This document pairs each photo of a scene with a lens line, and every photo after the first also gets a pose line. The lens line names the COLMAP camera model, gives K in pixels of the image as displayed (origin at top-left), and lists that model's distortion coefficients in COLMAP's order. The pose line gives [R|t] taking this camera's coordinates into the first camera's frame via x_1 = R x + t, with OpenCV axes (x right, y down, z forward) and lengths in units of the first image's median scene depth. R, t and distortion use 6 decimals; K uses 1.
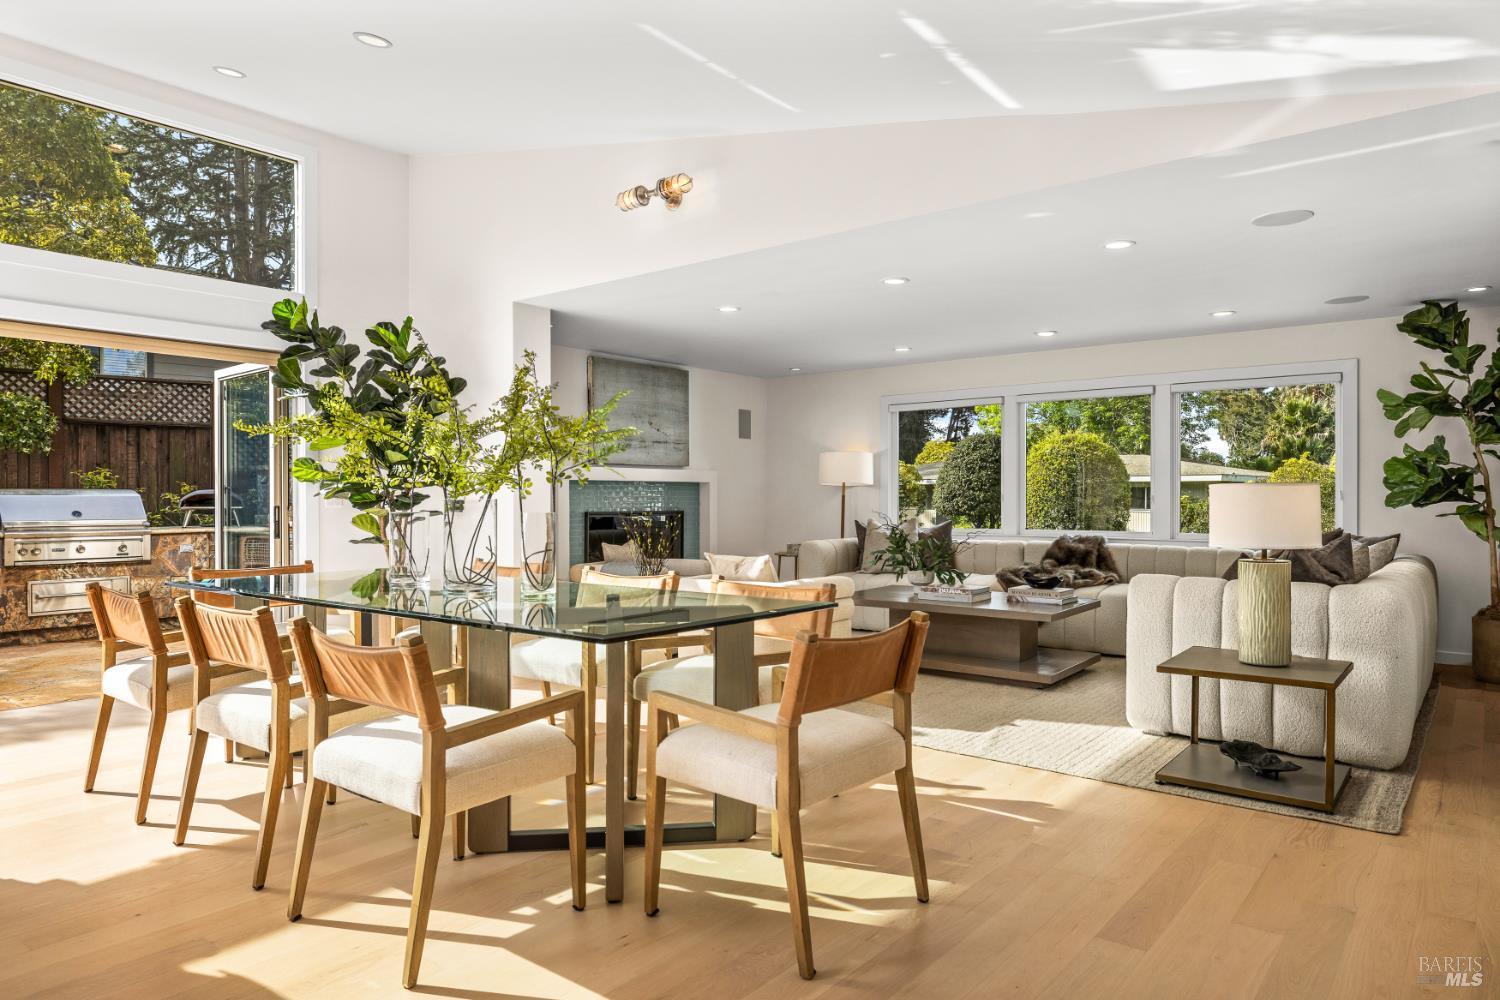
lens RADIAL K [[935.3, 0, 750.0], [0, 935.3, 500.0], [0, 0, 1]] dist [0.000360, -0.001553]
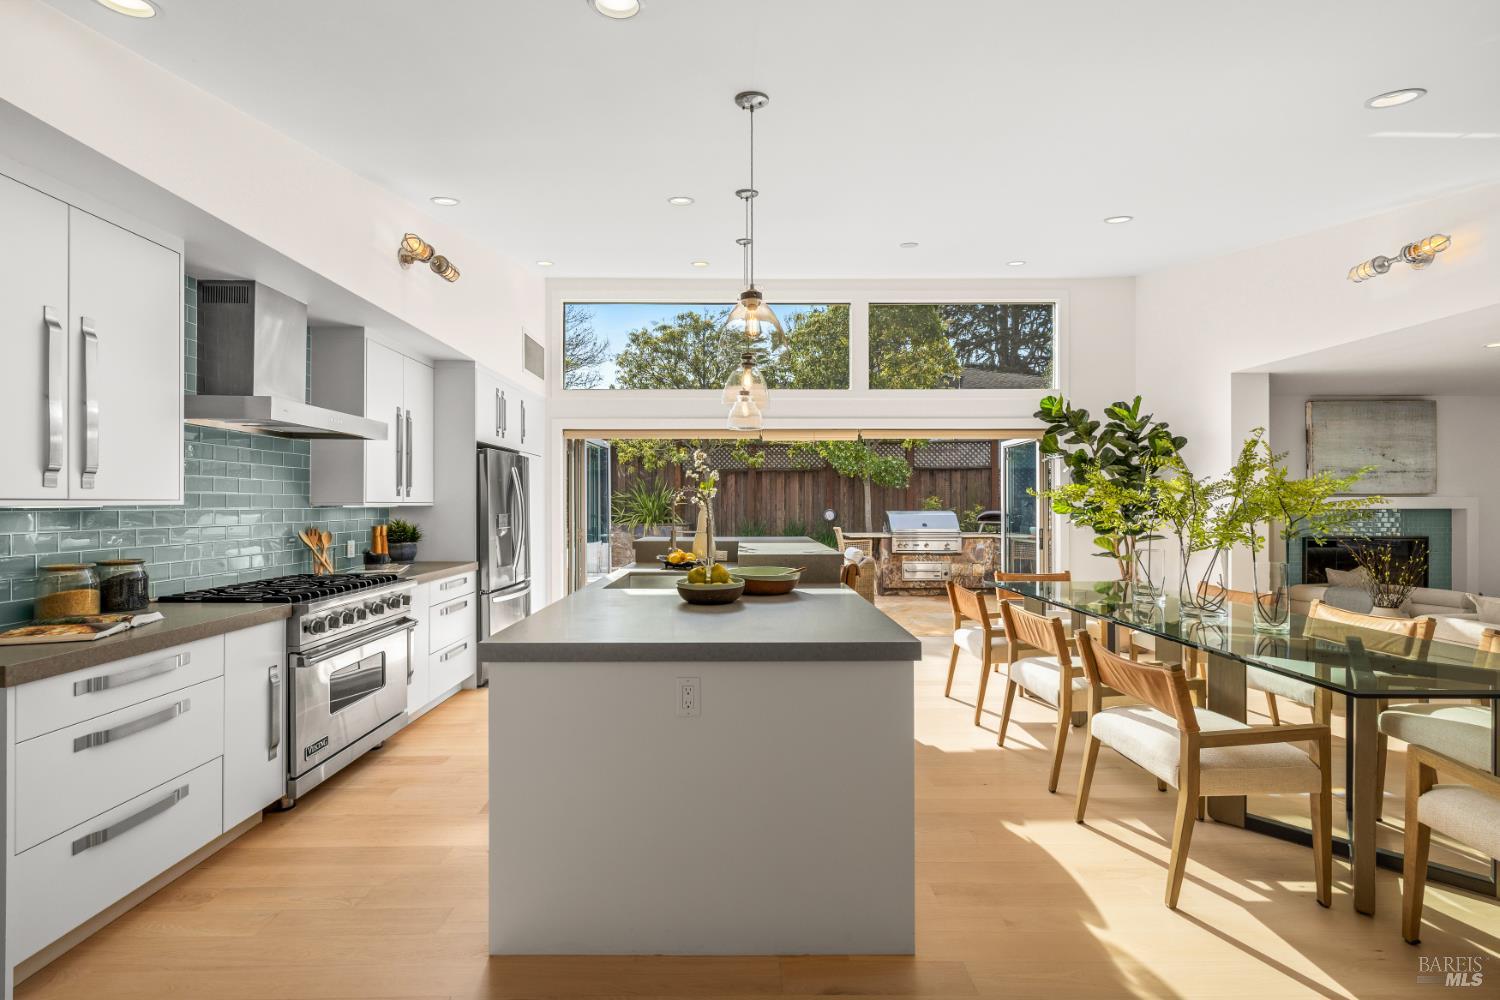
lens RADIAL K [[631.7, 0, 737.0], [0, 631.7, 501.6], [0, 0, 1]] dist [0.002565, 0.000066]
pose [[0.627747, -0.000640, -0.778417, -0.008729], [-0.002291, 0.999994, -0.002670, -0.035299], [0.778414, 0.003460, 0.627741, -0.047618]]
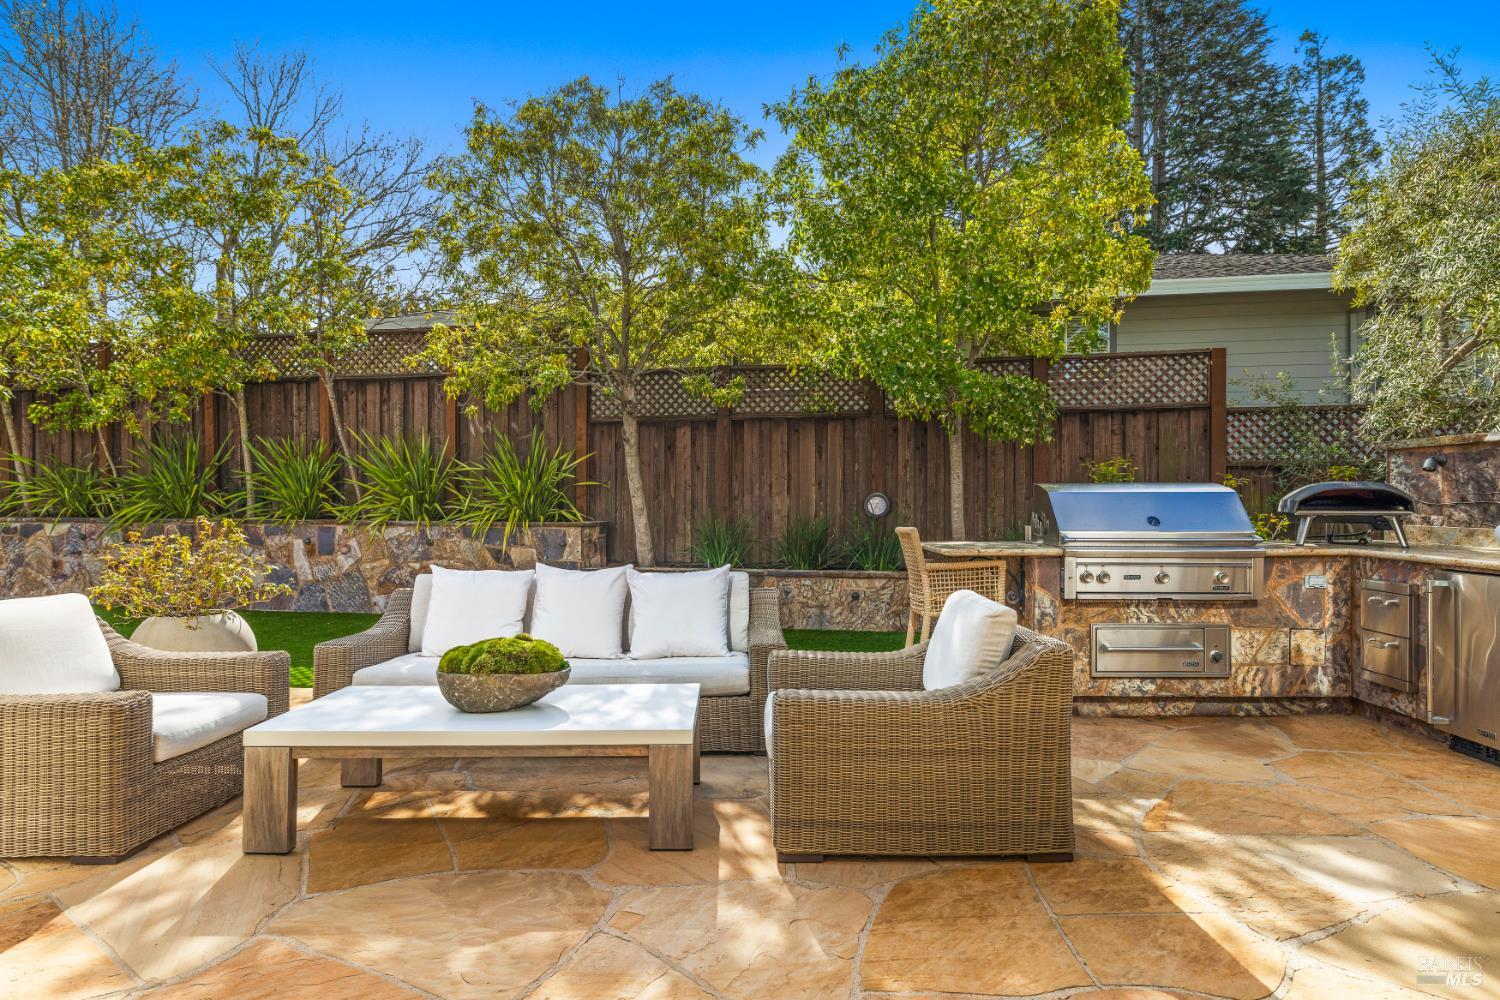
lens RADIAL K [[811.9, 0, 743.6], [0, 811.9, 504.3], [0, 0, 1]] dist [0.013805, -0.000201]
pose [[0.621870, 0.003707, -0.783112, -0.613988], [0.000292, 0.999988, 0.004966, 0.000860], [0.783121, -0.003317, 0.621861, 0.583929]]
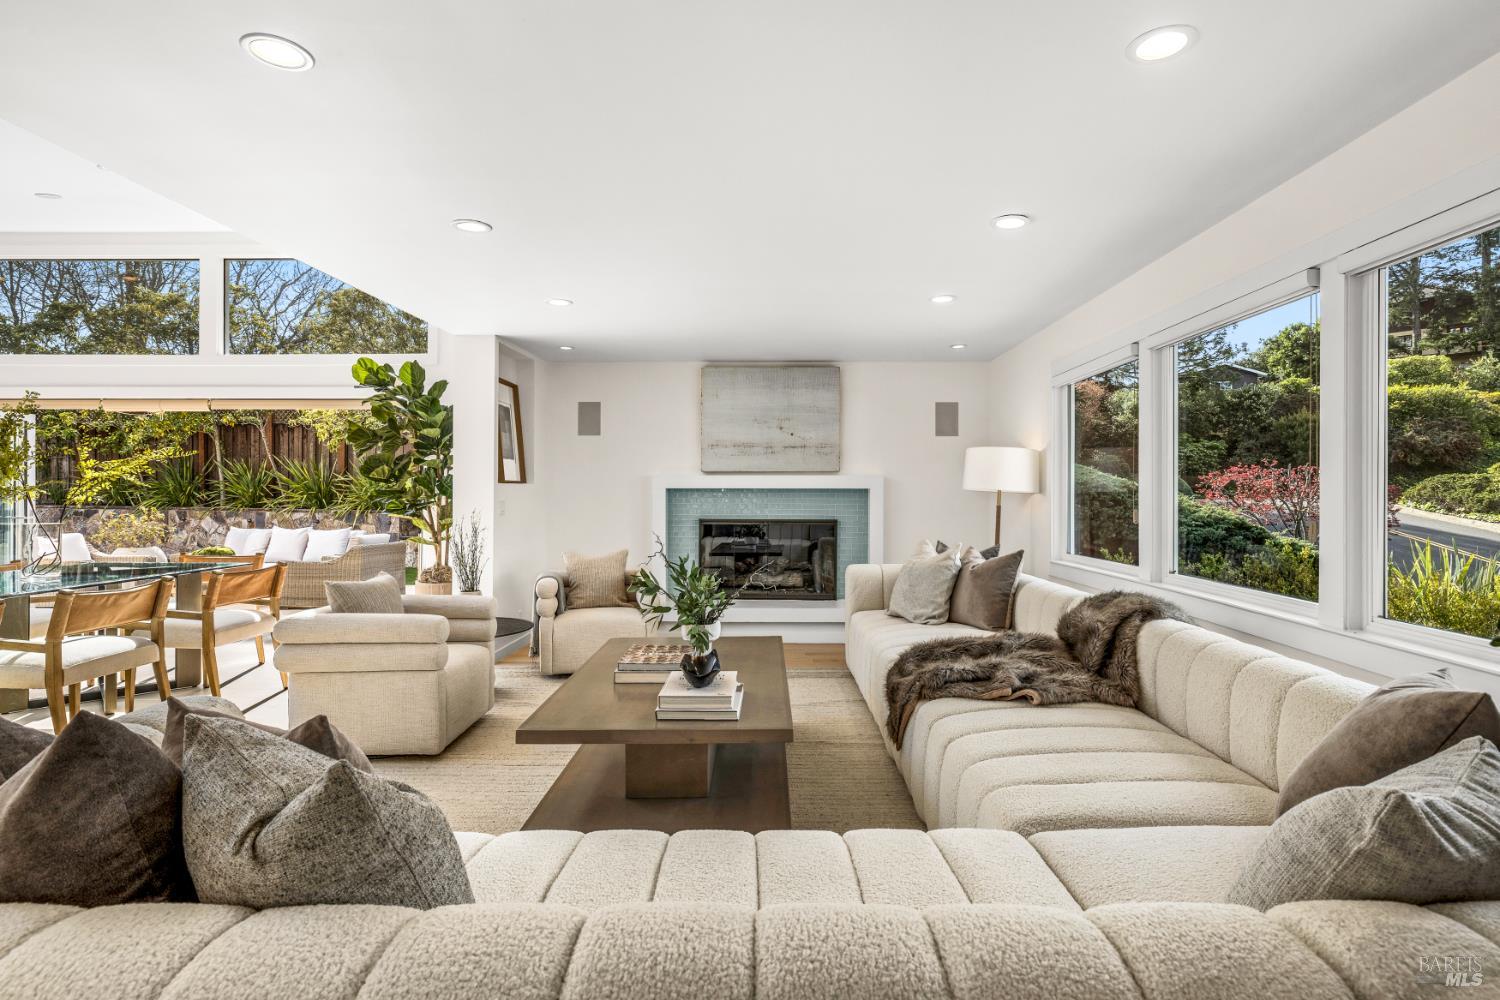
lens RADIAL K [[732.2, 0, 750.0], [0, 732.2, 500.0], [0, 0, 1]] dist [0.016040, 0.000264]
pose [[0.610525, 0.010759, -0.791924, 0.667057], [-0.003983, 0.999937, 0.010515, -0.022312], [0.791987, -0.003265, 0.610529, 0.732549]]
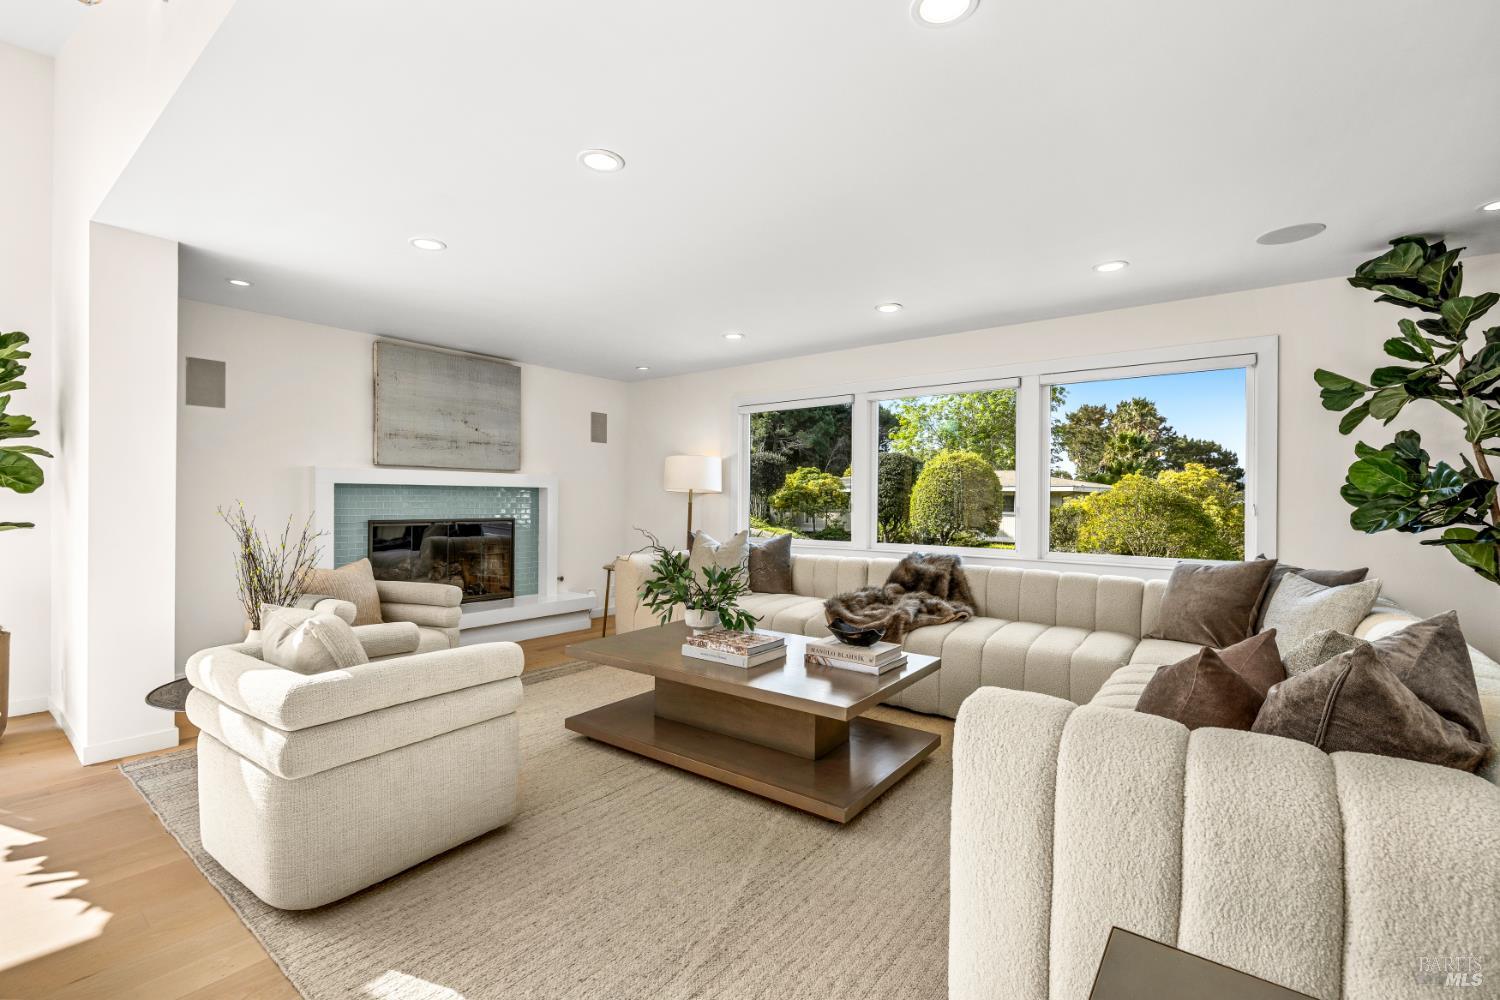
lens RADIAL K [[664.0, 0, 742.5], [0, 664.0, 502.9], [0, 0, 1]] dist [-0.014028, 0.000003]
pose [[0.999923, 0.008089, 0.009401, 0.221345], [-0.008100, 0.999967, 0.001128, -0.009174], [-0.009392, -0.001205, 0.999955, 0.507252]]
